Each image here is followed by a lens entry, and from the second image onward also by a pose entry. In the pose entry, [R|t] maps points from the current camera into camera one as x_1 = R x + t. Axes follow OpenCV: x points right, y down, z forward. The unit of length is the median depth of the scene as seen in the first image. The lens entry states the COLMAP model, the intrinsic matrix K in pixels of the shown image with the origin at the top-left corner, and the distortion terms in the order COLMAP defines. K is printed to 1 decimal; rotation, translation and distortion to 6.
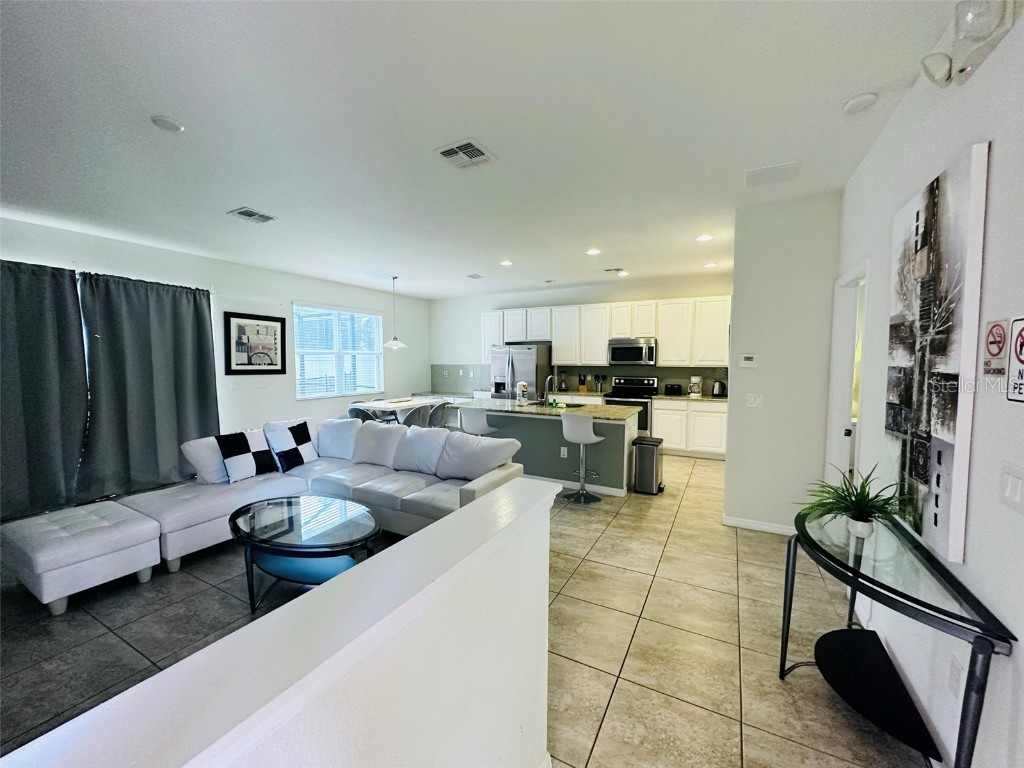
lens RADIAL K [[408.4, 0, 511.3], [0, 408.4, 383.7], [0, 0, 1]] dist [-0.003099, 0.000309]
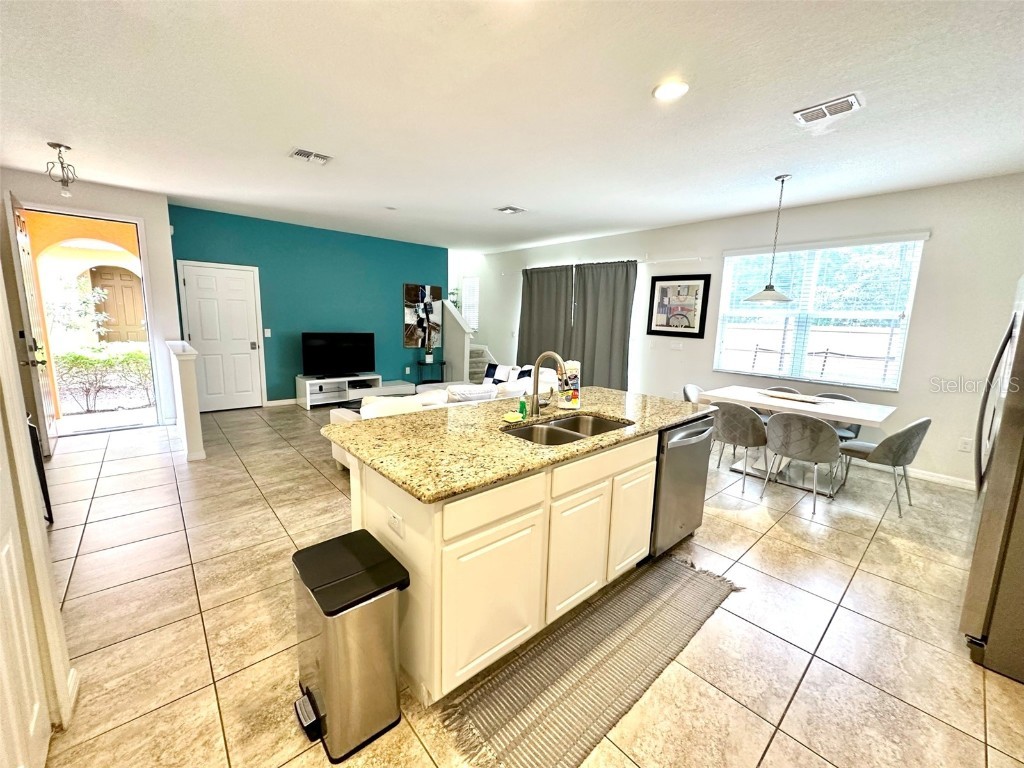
lens RADIAL K [[408.4, 0, 511.3], [0, 408.4, 383.7], [0, 0, 1]] dist [-0.003099, 0.000309]
pose [[-0.342860, 0.138632, -0.929101, 0.424146], [-0.085701, 0.980310, 0.177899, -0.049026], [0.935469, 0.140620, -0.324228, 0.900086]]
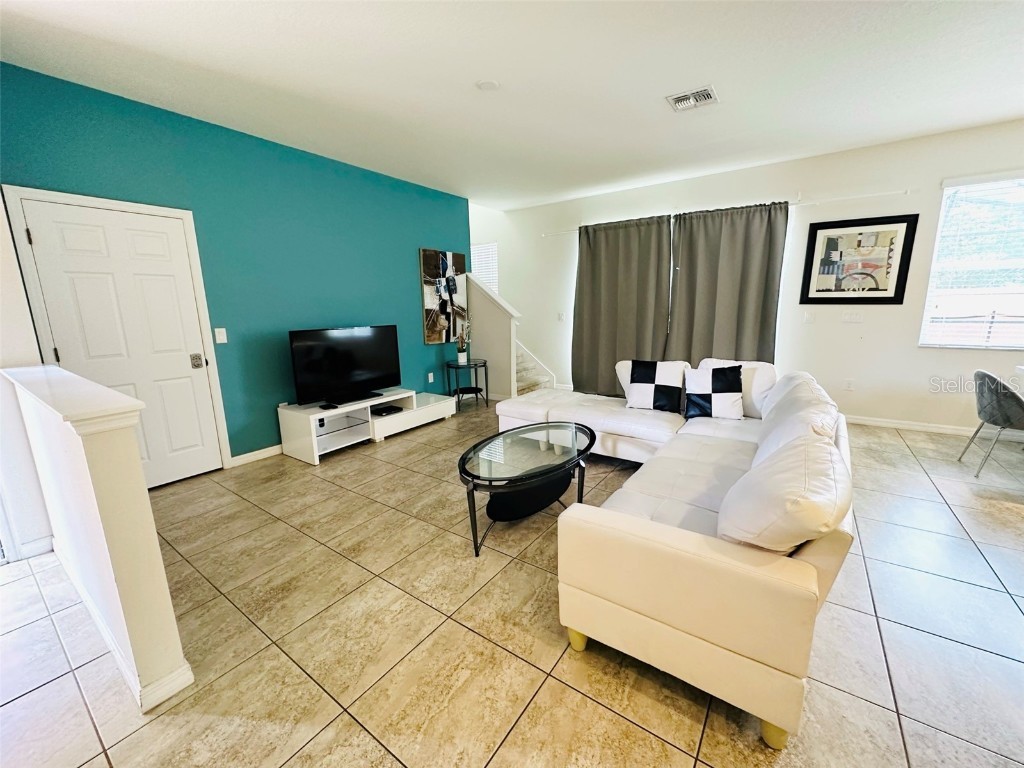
lens RADIAL K [[408.4, 0, 511.3], [0, 408.4, 383.7], [0, 0, 1]] dist [-0.003099, 0.000309]
pose [[-0.120190, 0.191740, -0.974059, 0.181782], [-0.040256, 0.979423, 0.197763, -0.002657], [0.991934, 0.062981, -0.109998, 0.452161]]
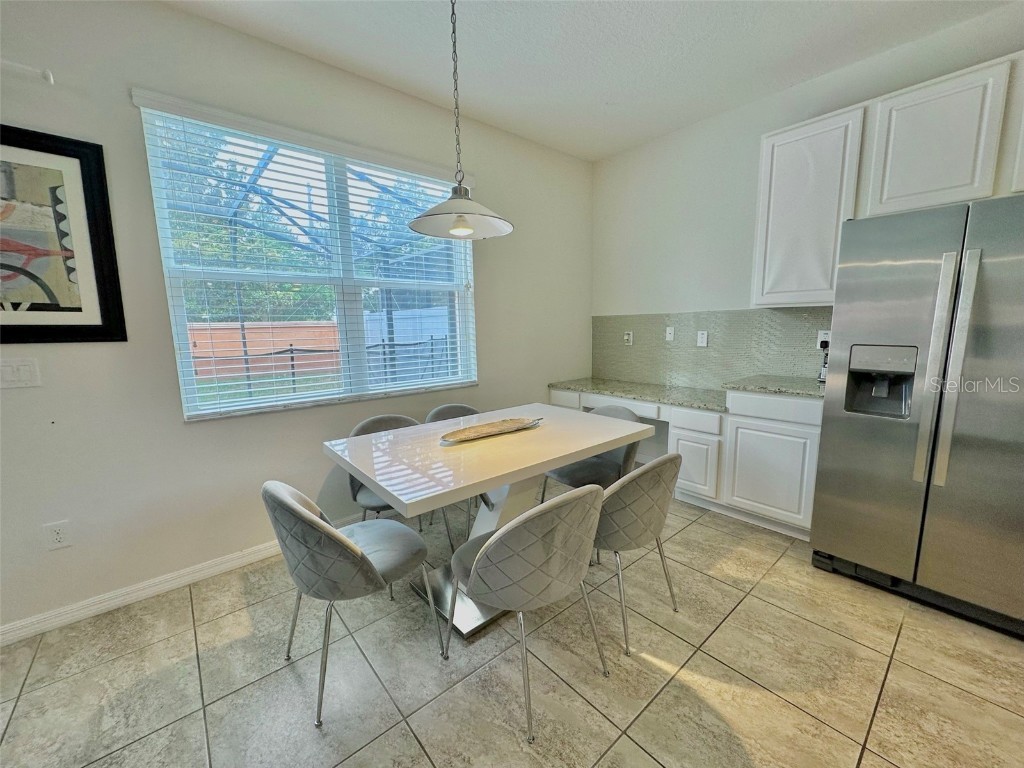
lens RADIAL K [[408.4, 0, 511.3], [0, 408.4, 383.7], [0, 0, 1]] dist [-0.003099, 0.000309]
pose [[0.932219, 0.034935, -0.360204, -0.171247], [-0.002792, 0.995994, 0.089374, -0.019520], [0.361883, -0.082311, 0.928583, 0.808829]]
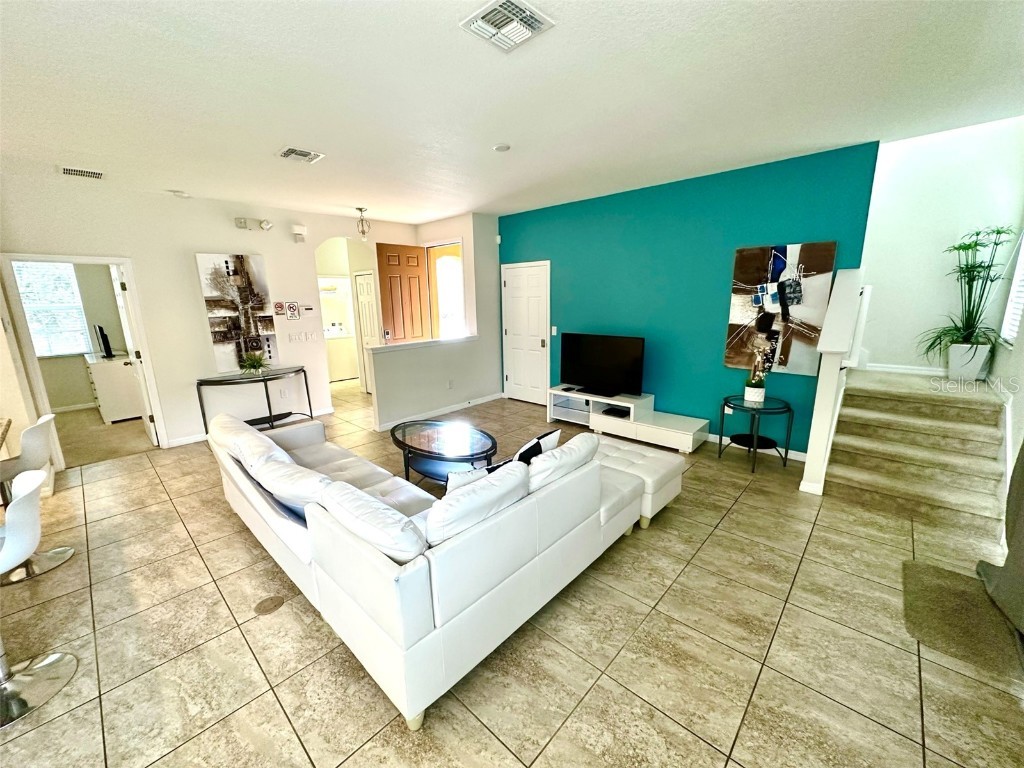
lens RADIAL K [[408.4, 0, 511.3], [0, 408.4, 383.7], [0, 0, 1]] dist [-0.003099, 0.000309]
pose [[-0.967655, -0.033856, 0.249995, -0.454478], [0.035290, 0.963045, 0.267019, -0.077245], [-0.249797, 0.267205, -0.930700, 0.920306]]
